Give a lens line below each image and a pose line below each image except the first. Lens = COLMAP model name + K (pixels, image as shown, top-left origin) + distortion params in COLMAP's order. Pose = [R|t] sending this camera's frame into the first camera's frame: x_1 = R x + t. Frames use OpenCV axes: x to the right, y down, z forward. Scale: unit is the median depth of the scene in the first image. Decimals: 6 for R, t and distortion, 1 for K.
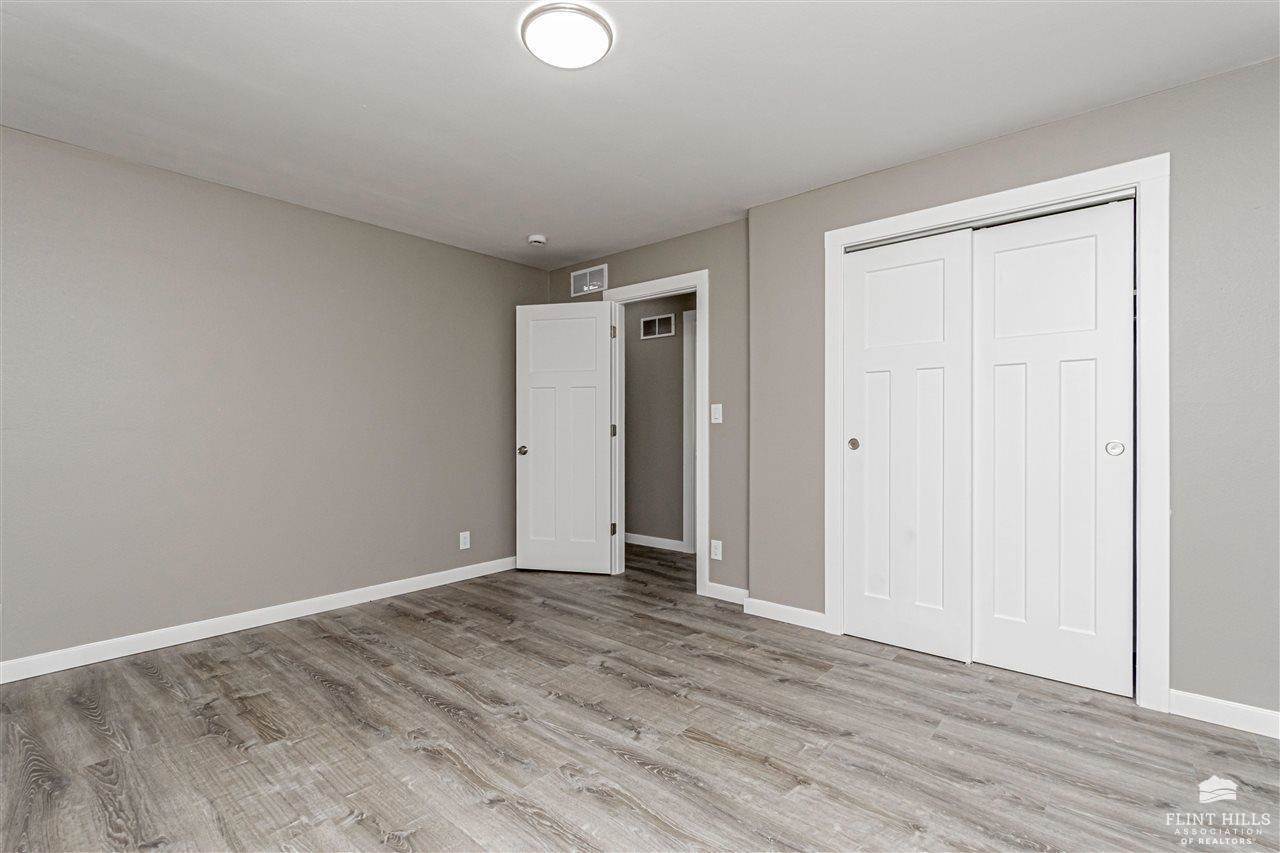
lens RADIAL K [[564.9, 0, 636.6], [0, 564.9, 431.2], [0, 0, 1]] dist [-0.001044, -0.000041]
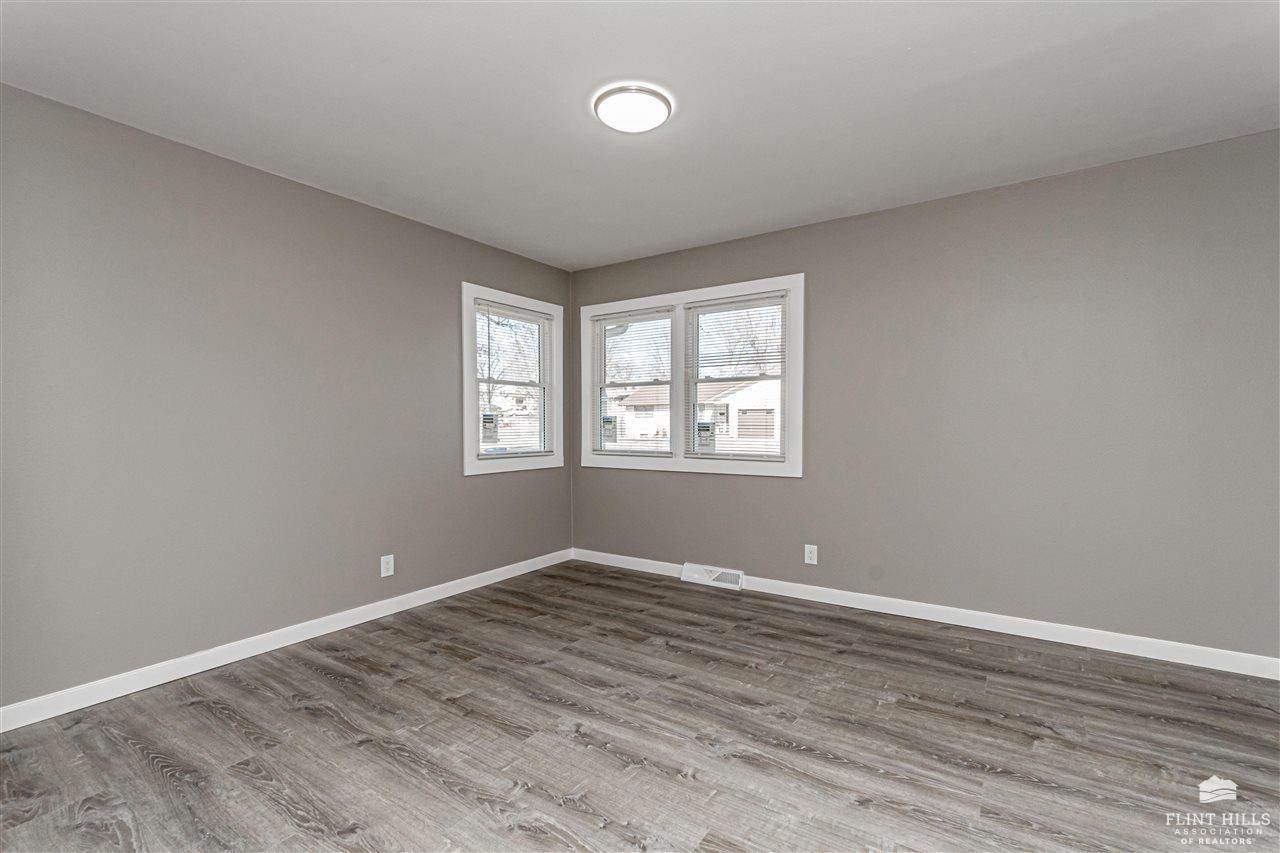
lens RADIAL K [[564.9, 0, 636.6], [0, 564.9, 431.2], [0, 0, 1]] dist [-0.001044, -0.000041]
pose [[-0.993501, 0.007358, -0.113588, 0.008990], [0.005039, 0.999773, 0.020694, -0.023280], [0.113715, 0.019987, -0.993312, 2.015444]]
